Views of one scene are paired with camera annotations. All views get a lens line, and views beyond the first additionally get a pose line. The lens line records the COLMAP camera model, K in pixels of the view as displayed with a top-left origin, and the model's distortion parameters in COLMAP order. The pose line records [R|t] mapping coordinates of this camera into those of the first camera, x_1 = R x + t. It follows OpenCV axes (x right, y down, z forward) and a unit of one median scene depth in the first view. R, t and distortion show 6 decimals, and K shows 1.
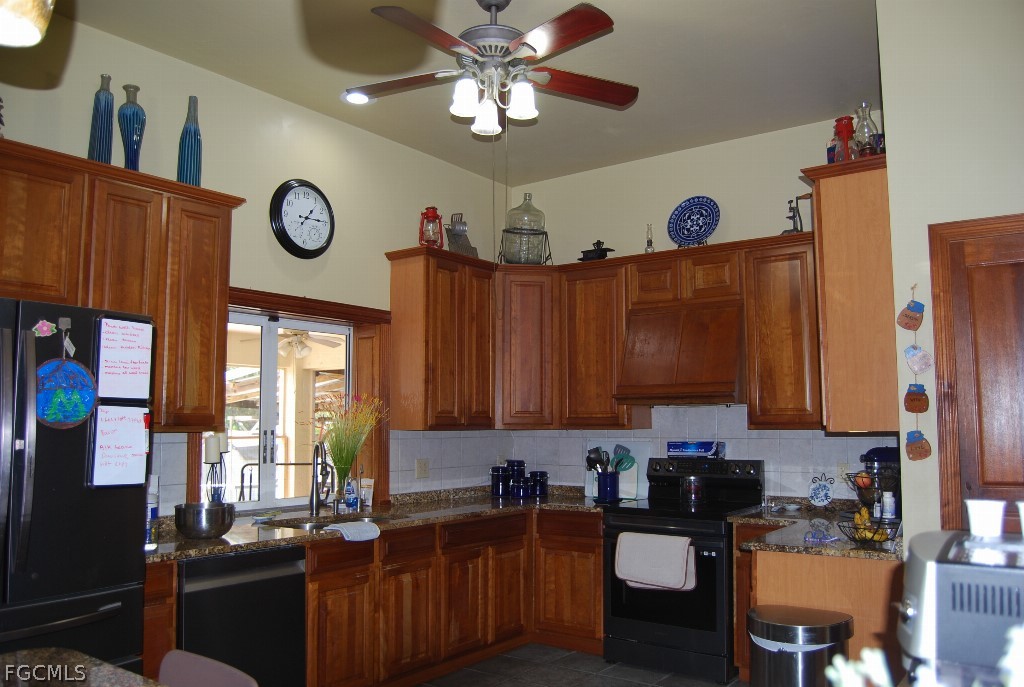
lens RADIAL K [[812.8, 0, 510.5], [0, 812.8, 342.8], [0, 0, 1]] dist [-0.093960, 0.032739]
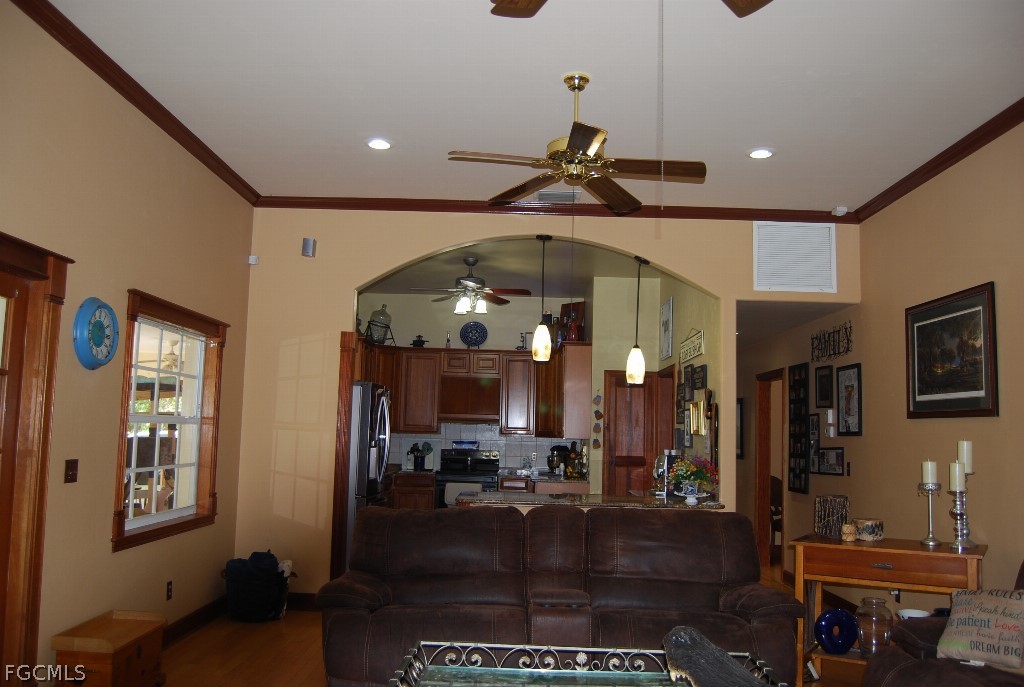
lens RADIAL K [[812.8, 0, 509.5], [0, 812.8, 339.8], [0, 0, 1]] dist [-0.093960, 0.032739]
pose [[0.768842, 0.097532, 0.631957, -0.987875], [-0.094235, 0.994790, -0.038882, -0.064200], [-0.632457, -0.029658, 0.774028, -0.656336]]
